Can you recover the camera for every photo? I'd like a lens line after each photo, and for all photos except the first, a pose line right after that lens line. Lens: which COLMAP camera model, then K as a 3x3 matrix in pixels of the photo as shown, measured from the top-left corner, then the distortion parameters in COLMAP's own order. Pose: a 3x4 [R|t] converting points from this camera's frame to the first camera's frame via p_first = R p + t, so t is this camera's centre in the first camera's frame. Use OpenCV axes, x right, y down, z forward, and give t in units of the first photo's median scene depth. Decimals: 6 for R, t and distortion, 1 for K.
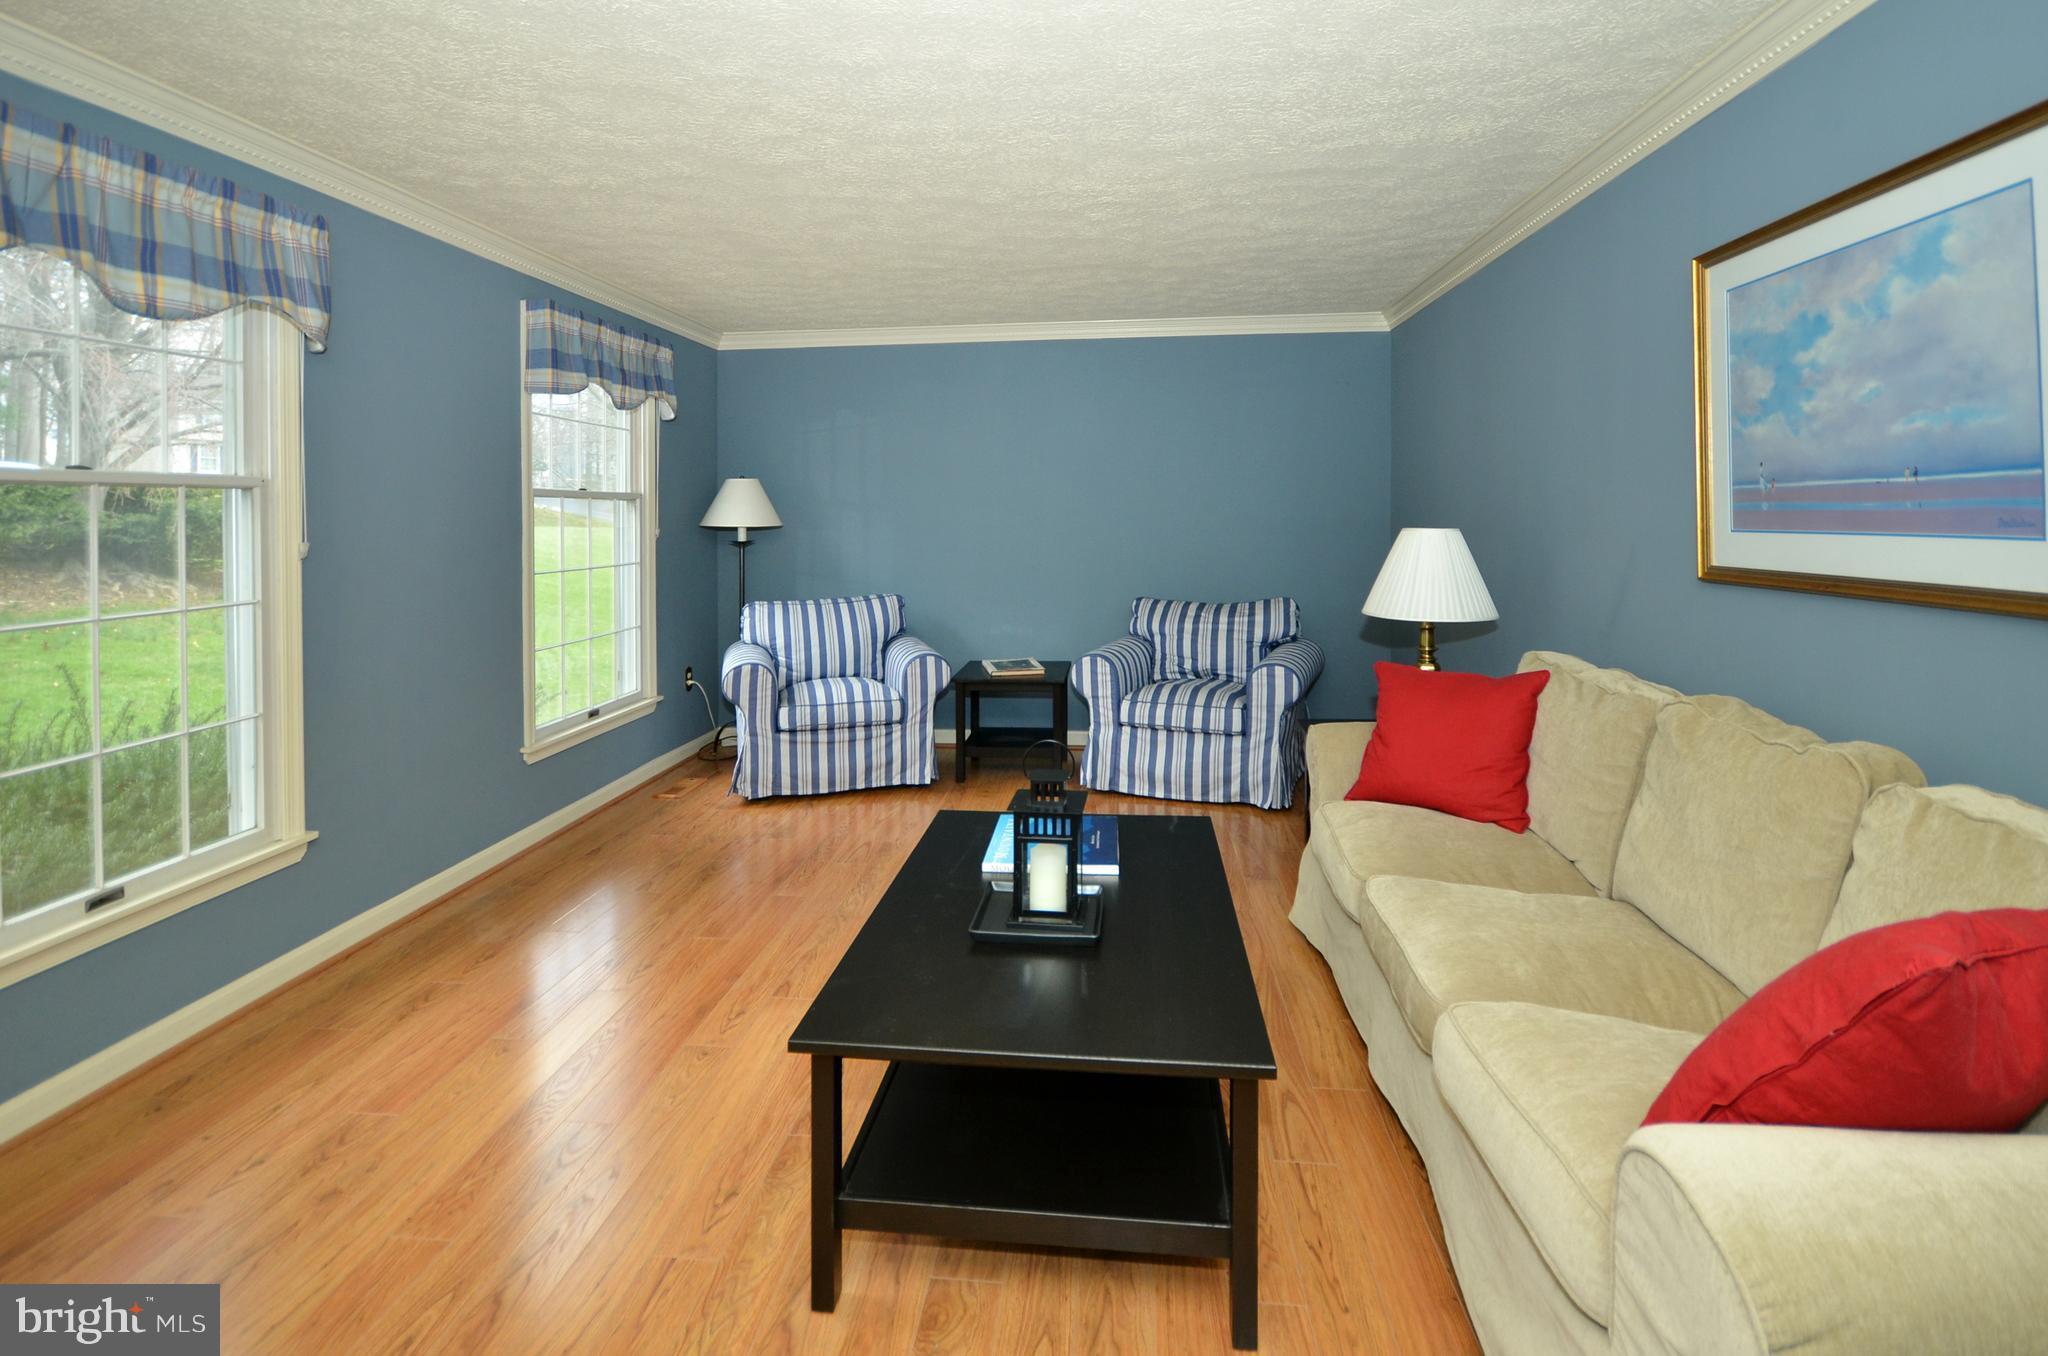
lens RADIAL K [[965.3, 0, 1029.7], [0, 965.3, 531.4], [0, 0, 1]] dist [-0.001349, 0.000214]
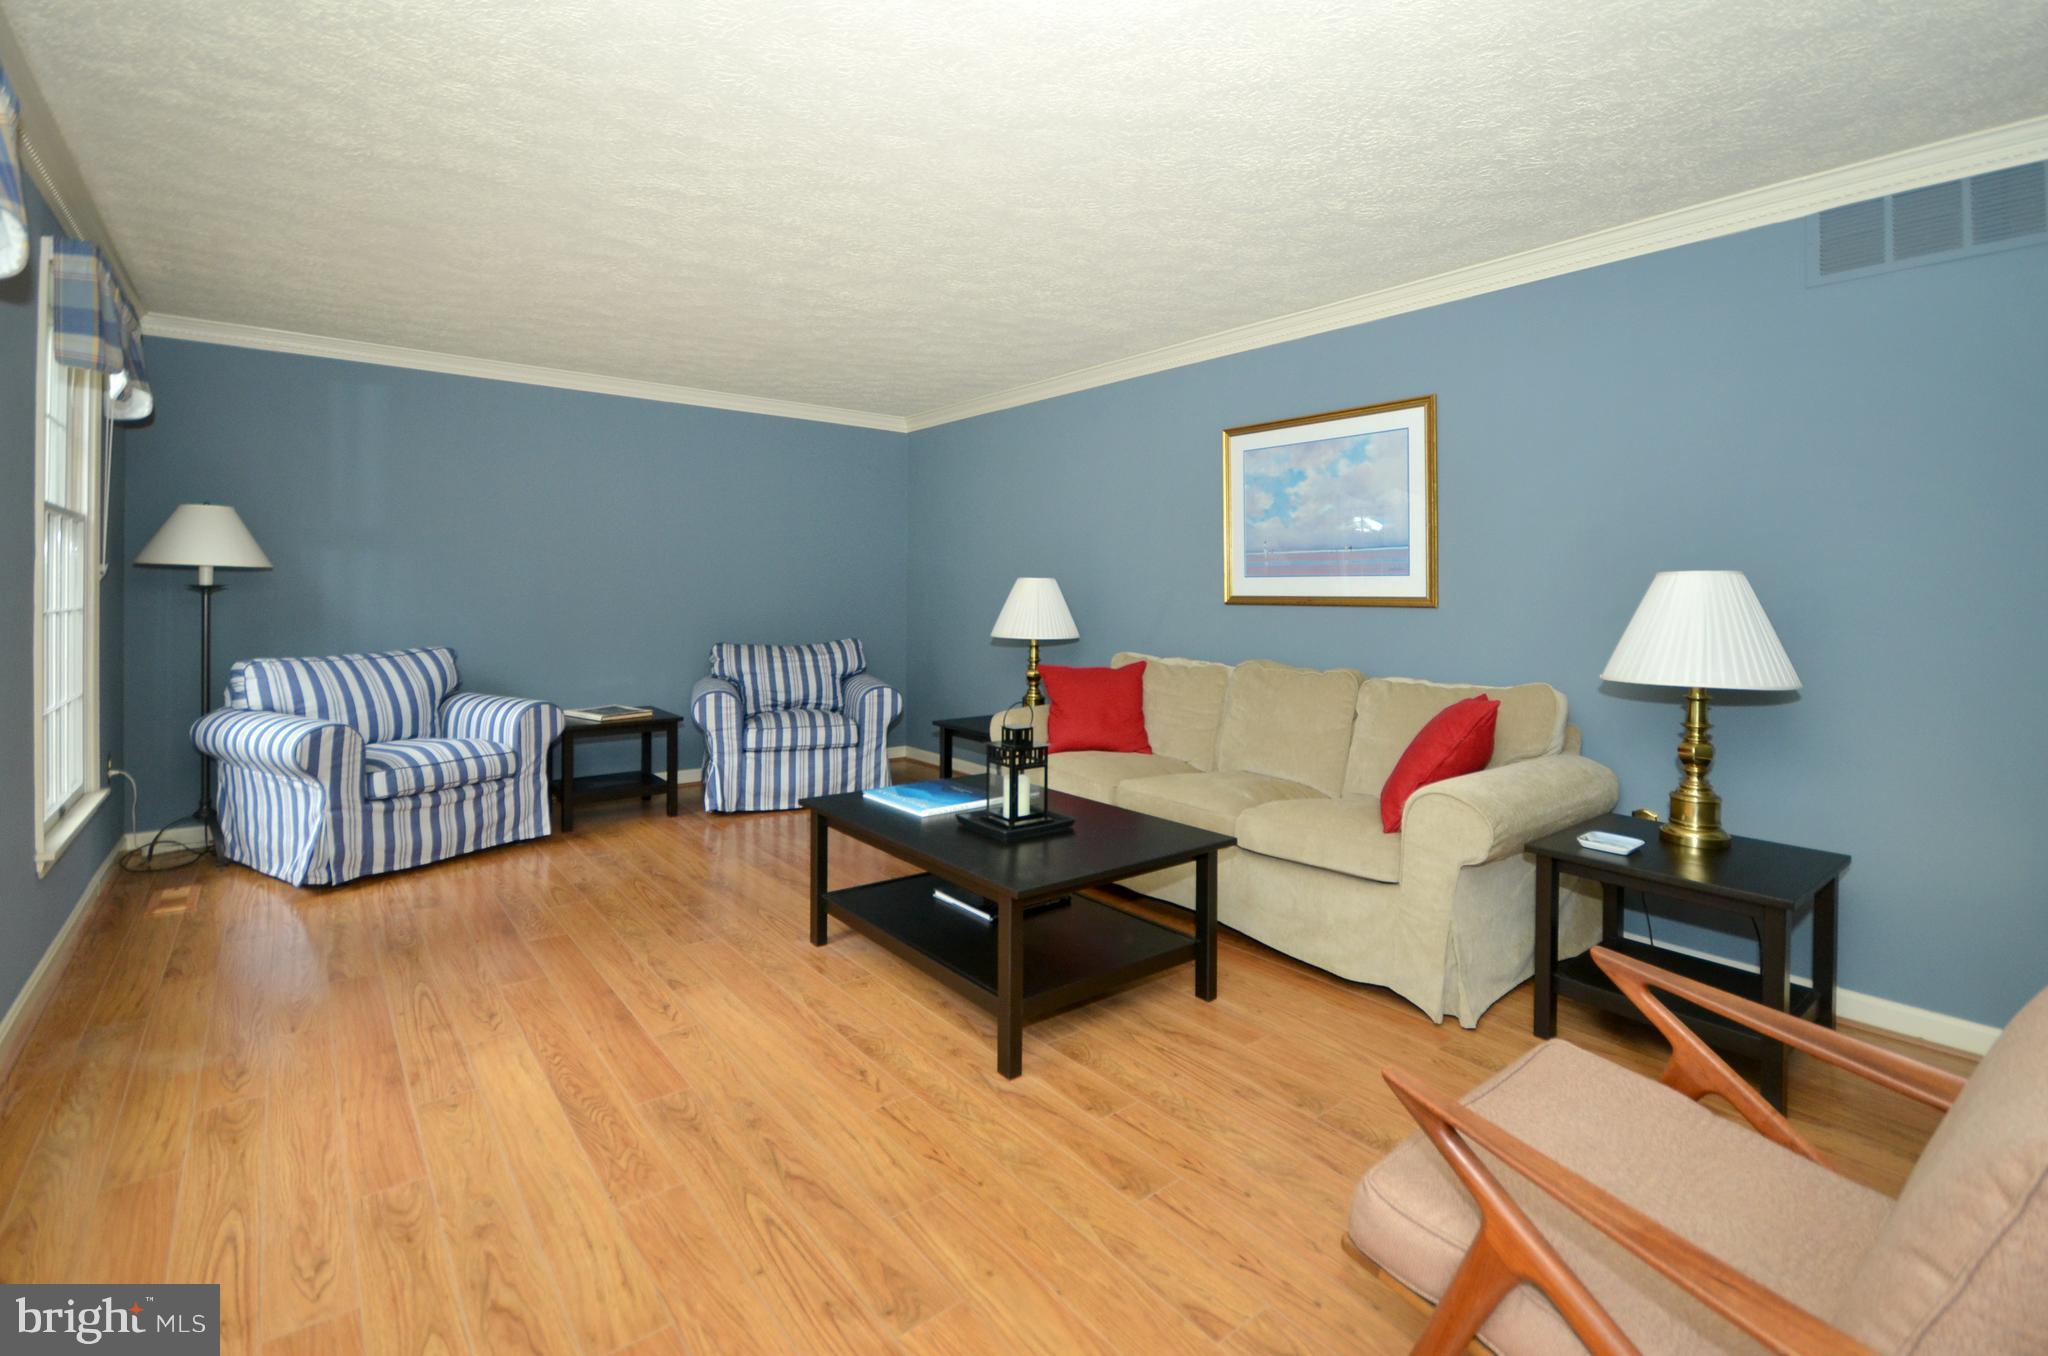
lens RADIAL K [[931.4, 0, 1027.8], [0, 931.4, 611.1], [0, 0, 1]] dist [-0.000229, -0.000590]
pose [[0.717982, 0.003707, 0.696052, -0.453279], [-0.005298, 0.999986, 0.000139, 0.036240], [-0.696042, -0.003787, 0.717991, -0.012133]]
